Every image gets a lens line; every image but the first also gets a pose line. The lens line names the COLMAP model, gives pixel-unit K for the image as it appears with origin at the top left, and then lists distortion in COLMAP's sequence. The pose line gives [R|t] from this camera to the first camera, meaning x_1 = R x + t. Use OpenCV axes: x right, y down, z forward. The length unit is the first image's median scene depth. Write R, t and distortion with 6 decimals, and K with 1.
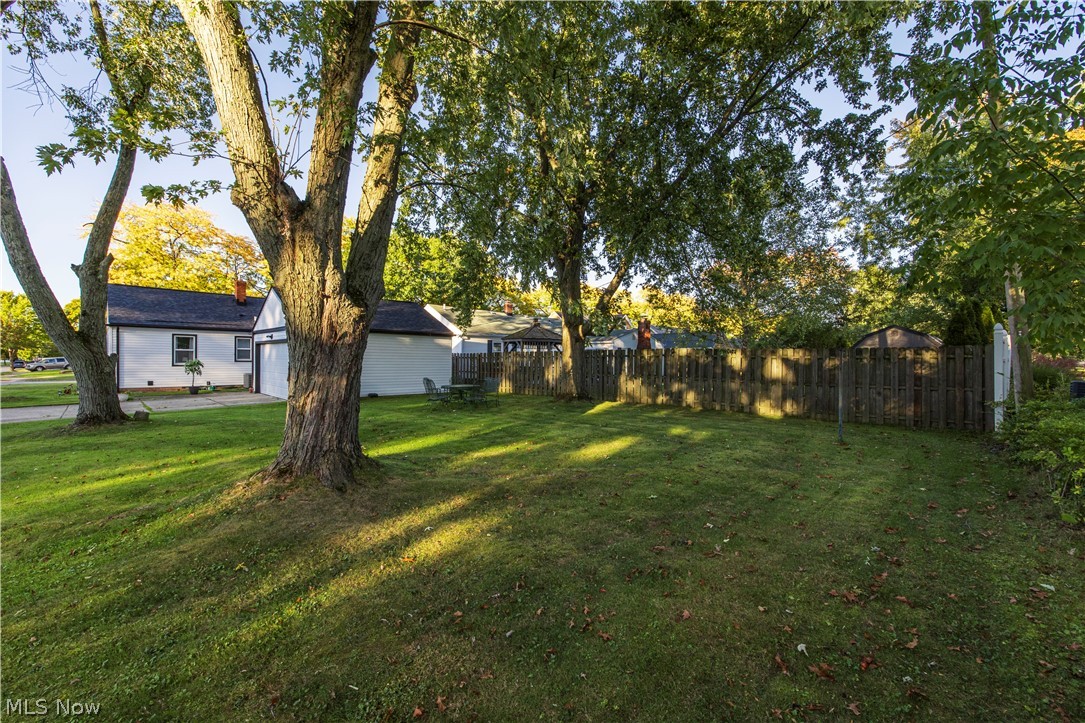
lens RADIAL K [[479.6, 0, 537.4], [0, 479.6, 363.4], [0, 0, 1]] dist [-0.008219, 0.002389]
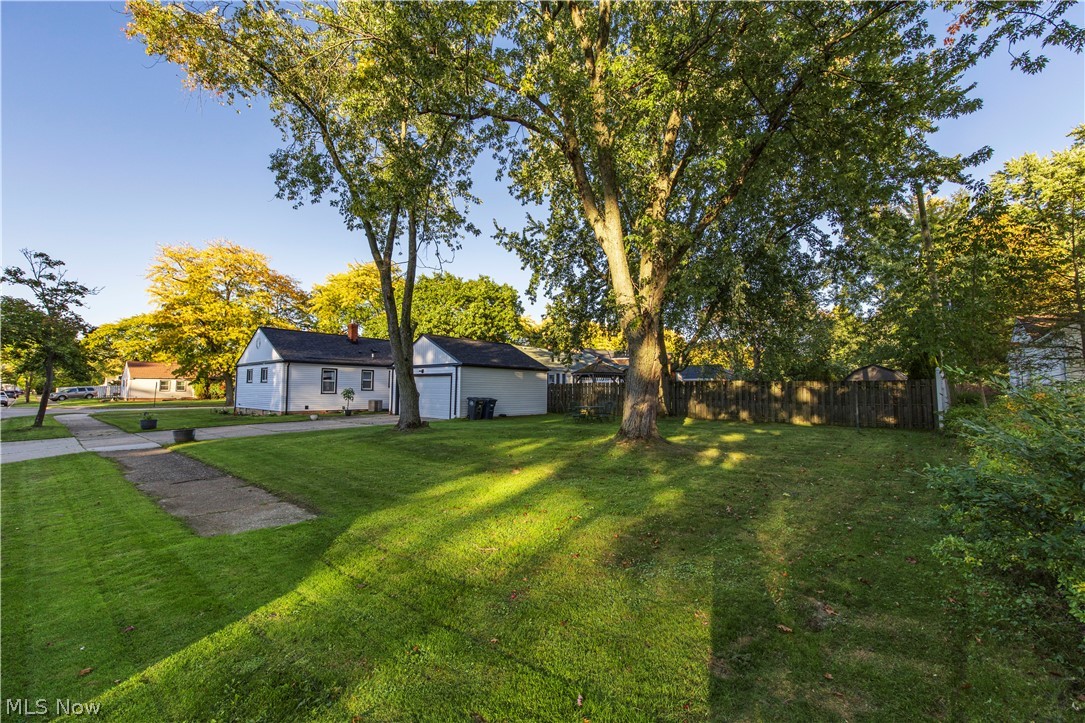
lens RADIAL K [[479.6, 0, 548.8], [0, 479.6, 358.0], [0, 0, 1]] dist [-0.008219, 0.002389]
pose [[0.997433, 0.005283, 0.071411, -0.360928], [0.000017, 0.997257, -0.074015, 0.006791], [-0.071606, 0.073826, 0.994697, -0.397927]]
